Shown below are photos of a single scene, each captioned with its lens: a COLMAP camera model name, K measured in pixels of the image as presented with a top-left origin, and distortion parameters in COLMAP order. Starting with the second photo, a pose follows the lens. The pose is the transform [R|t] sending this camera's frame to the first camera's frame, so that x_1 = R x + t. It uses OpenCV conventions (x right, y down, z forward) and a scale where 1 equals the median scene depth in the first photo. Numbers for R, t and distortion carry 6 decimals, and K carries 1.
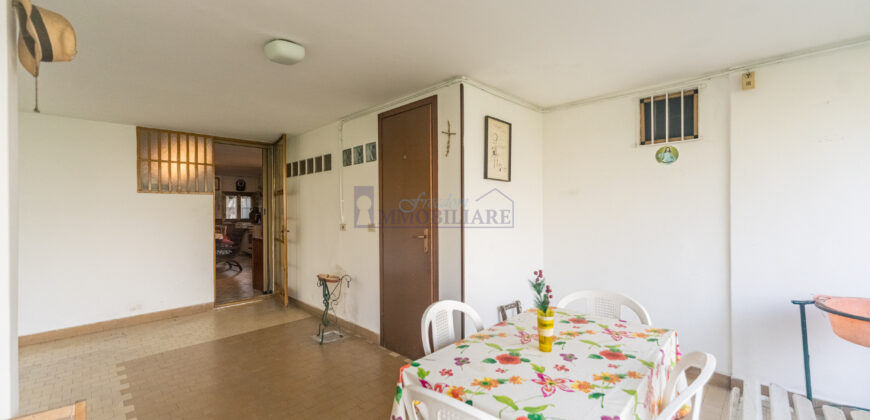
lens RADIAL K [[345.9, 0, 431.6], [0, 345.9, 209.0], [0, 0, 1]] dist [-0.000860, 0.000002]
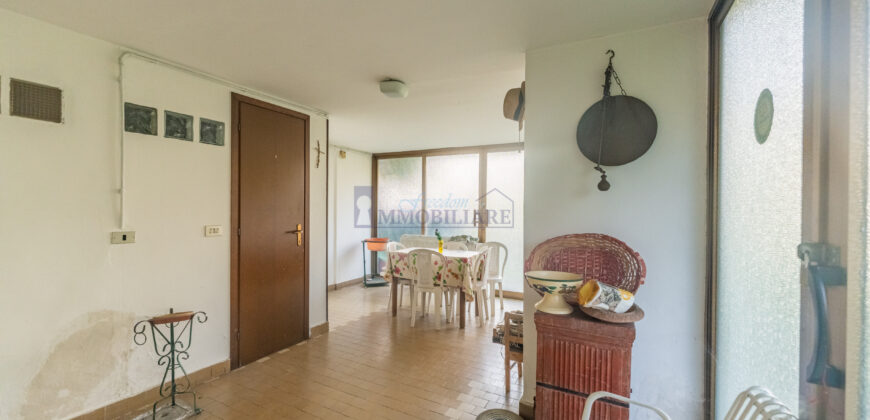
lens RADIAL K [[345.9, 0, 433.2], [0, 345.9, 212.5], [0, 0, 1]] dist [-0.000860, 0.000002]
pose [[-0.277789, -0.003821, 0.960635, -1.198971], [-0.005632, 0.999981, 0.002348, 0.010045], [-0.960626, -0.004758, -0.277805, 0.849544]]
